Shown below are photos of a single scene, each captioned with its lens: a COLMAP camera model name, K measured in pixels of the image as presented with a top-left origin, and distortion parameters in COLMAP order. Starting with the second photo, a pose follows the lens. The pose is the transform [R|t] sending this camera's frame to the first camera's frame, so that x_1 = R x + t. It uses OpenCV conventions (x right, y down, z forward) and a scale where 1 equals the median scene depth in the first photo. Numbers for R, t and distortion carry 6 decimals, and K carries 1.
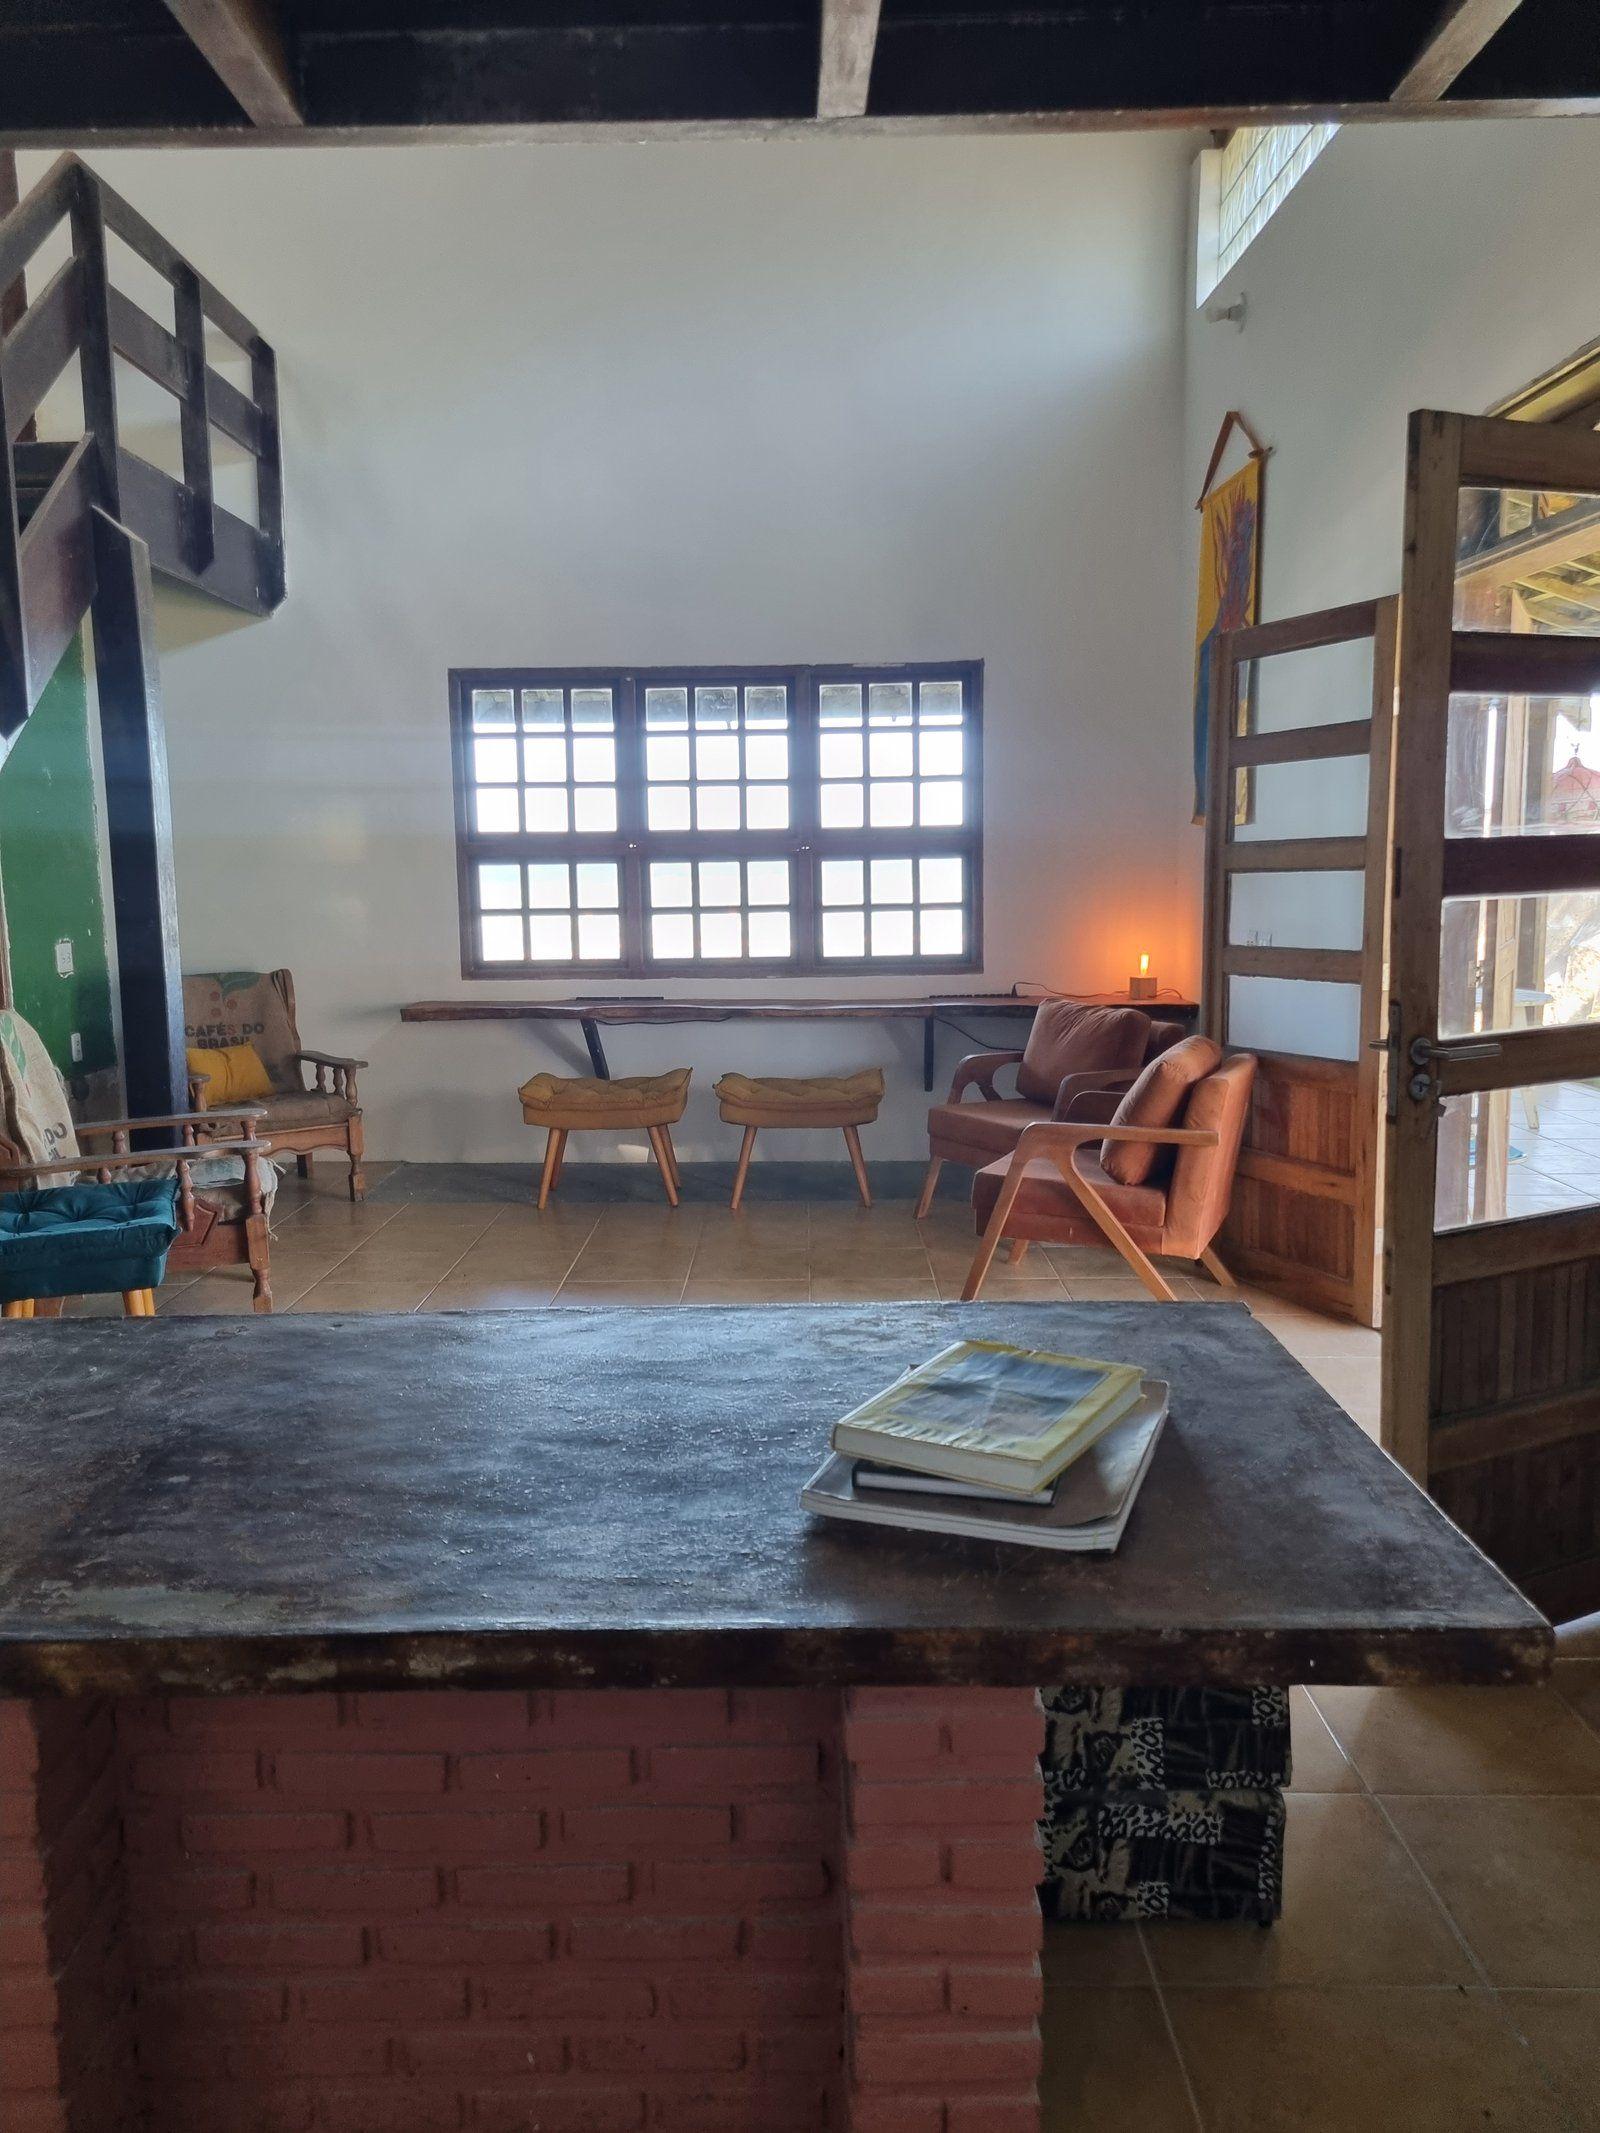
lens RADIAL K [[1663.2, 0, 807.7], [0, 1663.2, 1073.3], [0, 0, 1]] dist [-0.013098, -0.006656]
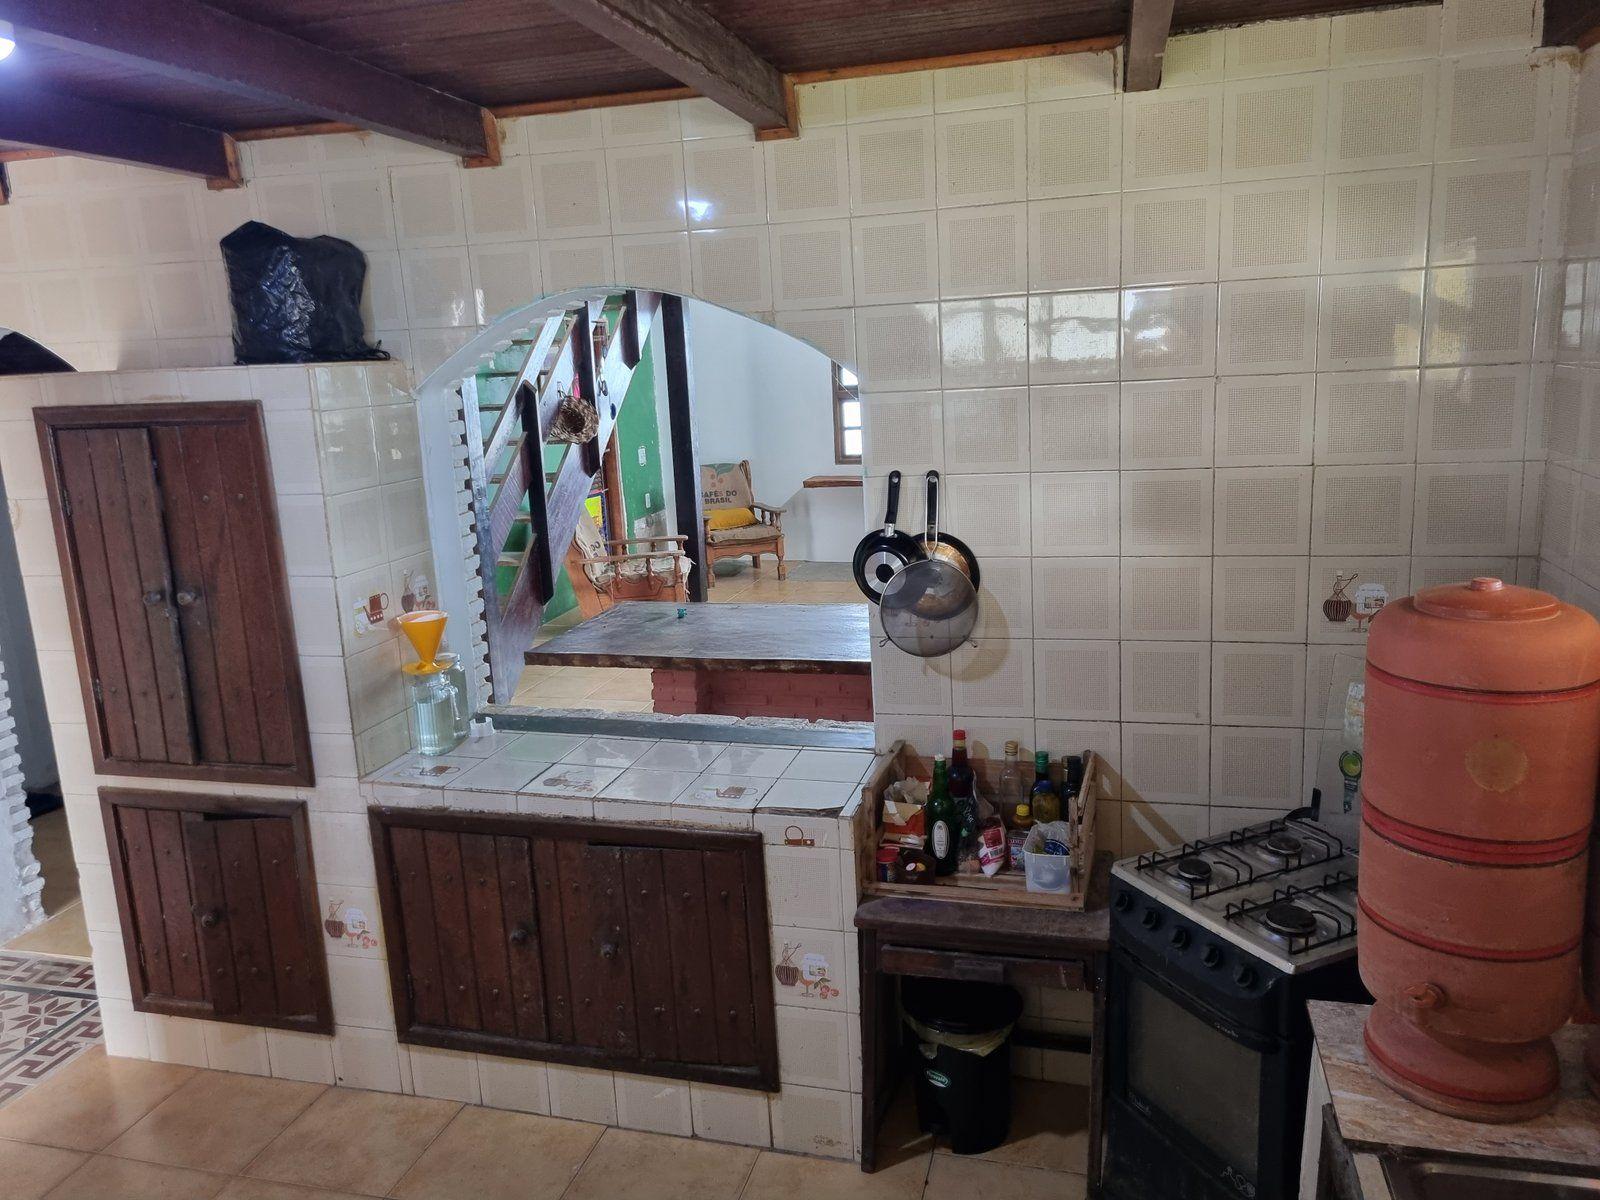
lens RADIAL K [[1247.6, 0, 796.4], [0, 1247.6, 600.4], [0, 0, 1]] dist [-0.013098, -0.006656]
pose [[0.966264, 0.019829, -0.256790, 0.130412], [0.000997, 0.996736, 0.080721, -0.019004], [0.257553, -0.078254, 0.963090, -0.436895]]
